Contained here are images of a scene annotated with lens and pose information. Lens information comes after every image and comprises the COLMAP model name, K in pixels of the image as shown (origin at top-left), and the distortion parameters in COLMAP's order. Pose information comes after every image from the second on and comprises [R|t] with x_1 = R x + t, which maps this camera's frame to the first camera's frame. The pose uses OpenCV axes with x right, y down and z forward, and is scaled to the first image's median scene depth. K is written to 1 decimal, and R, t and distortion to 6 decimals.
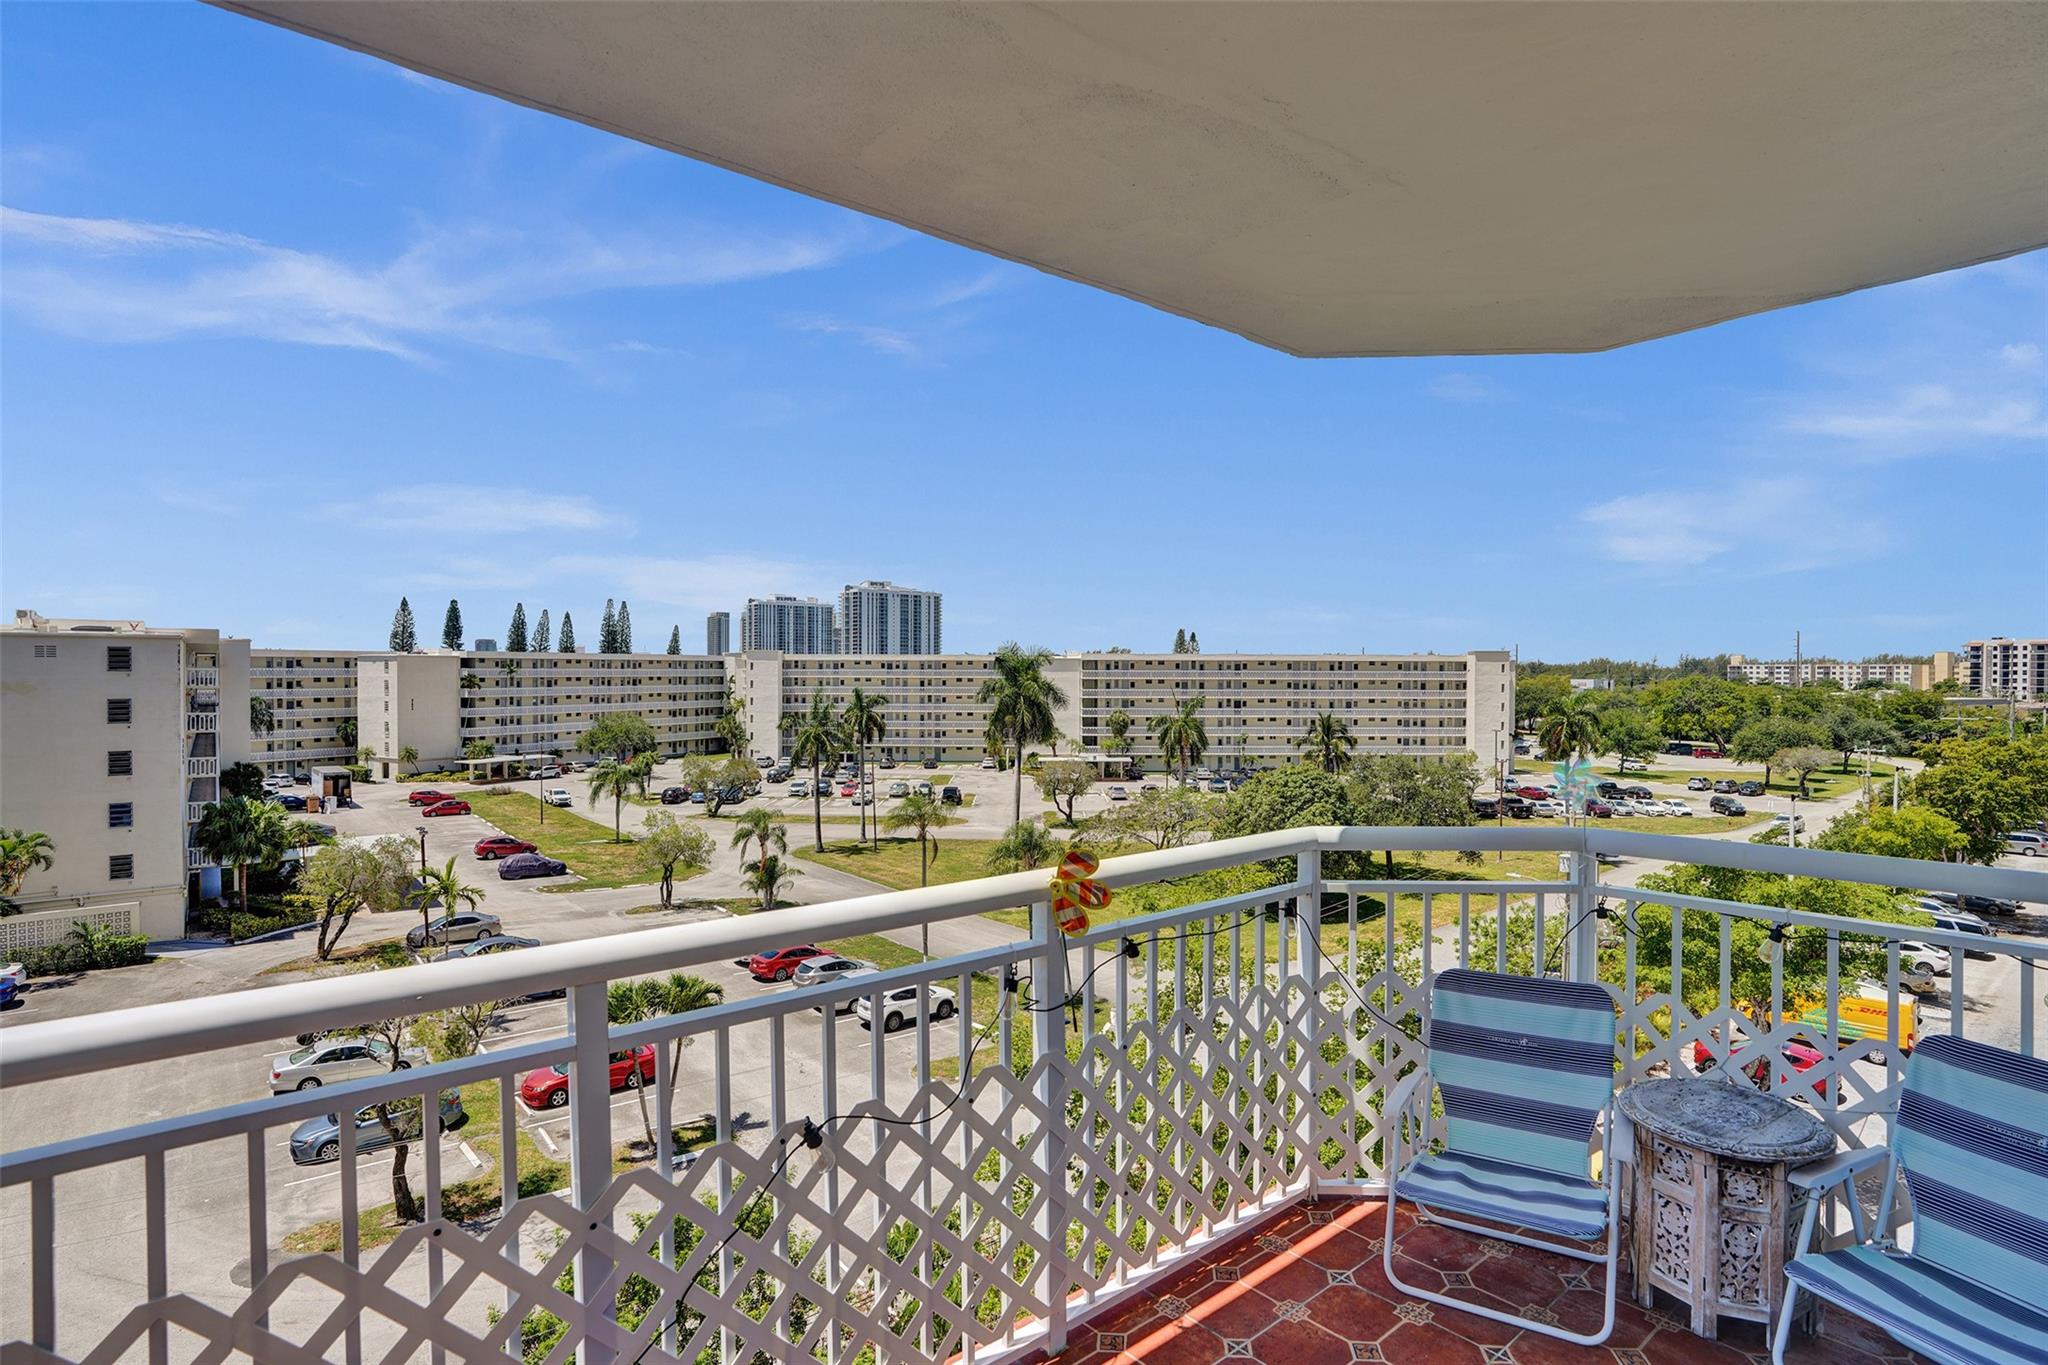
lens RADIAL K [[997.7, 0, 1016.7], [0, 997.7, 690.9], [0, 0, 1]] dist [-0.053756, 0.016452]
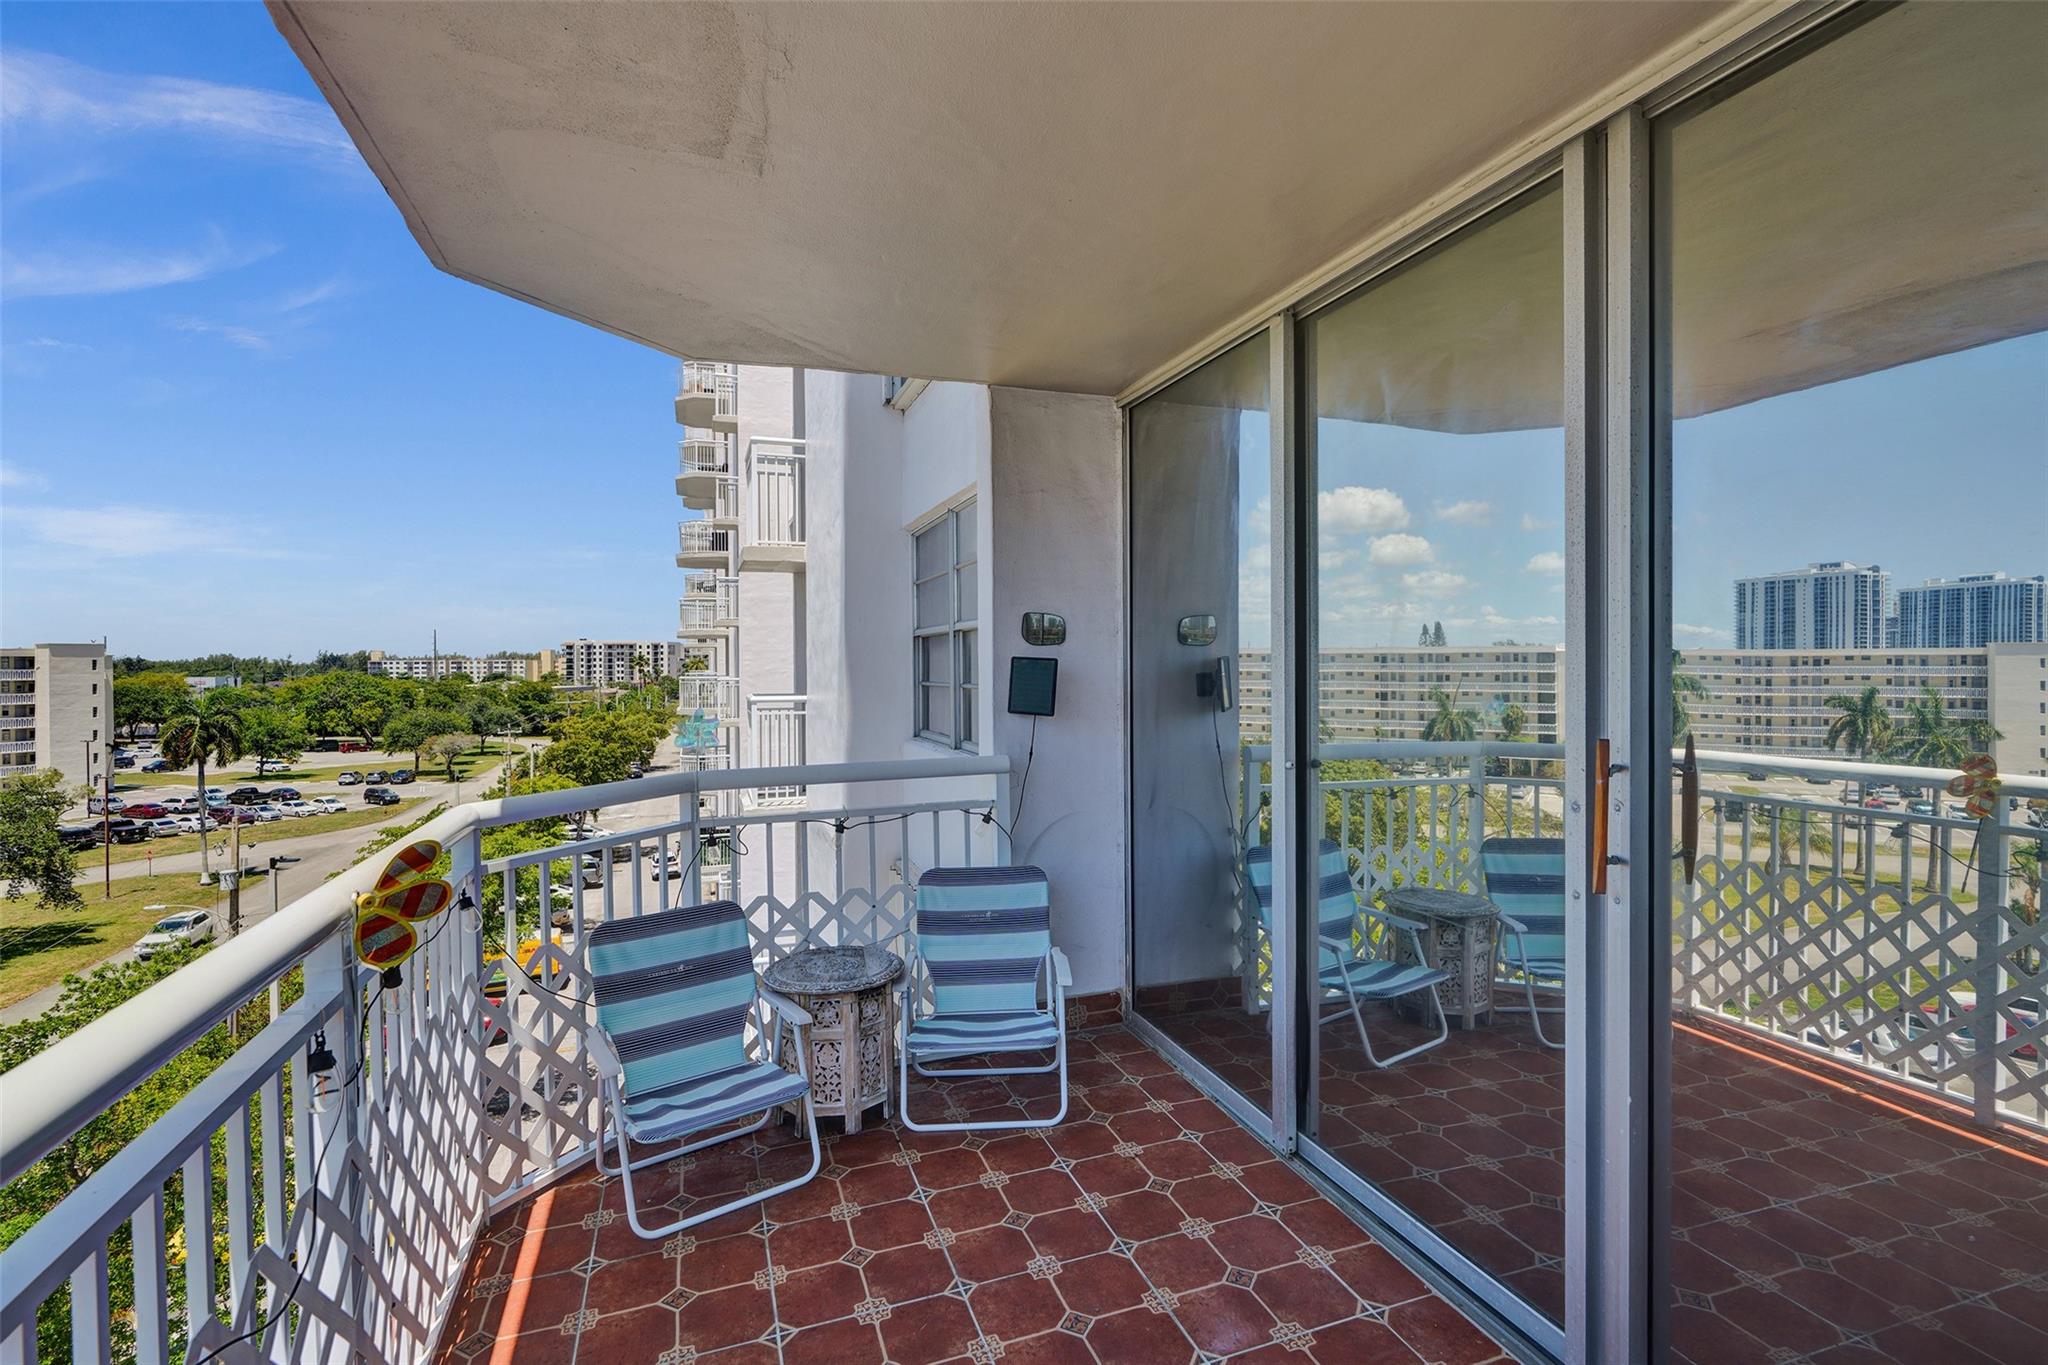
lens RADIAL K [[997.7, 0, 1014.3], [0, 997.7, 684.2], [0, 0, 1]] dist [-0.053756, 0.016452]
pose [[0.308493, -0.015869, 0.951094, -0.100112], [0.022946, 0.999694, 0.009237, 0.010570], [-0.950950, 0.018974, 0.308762, 0.074953]]
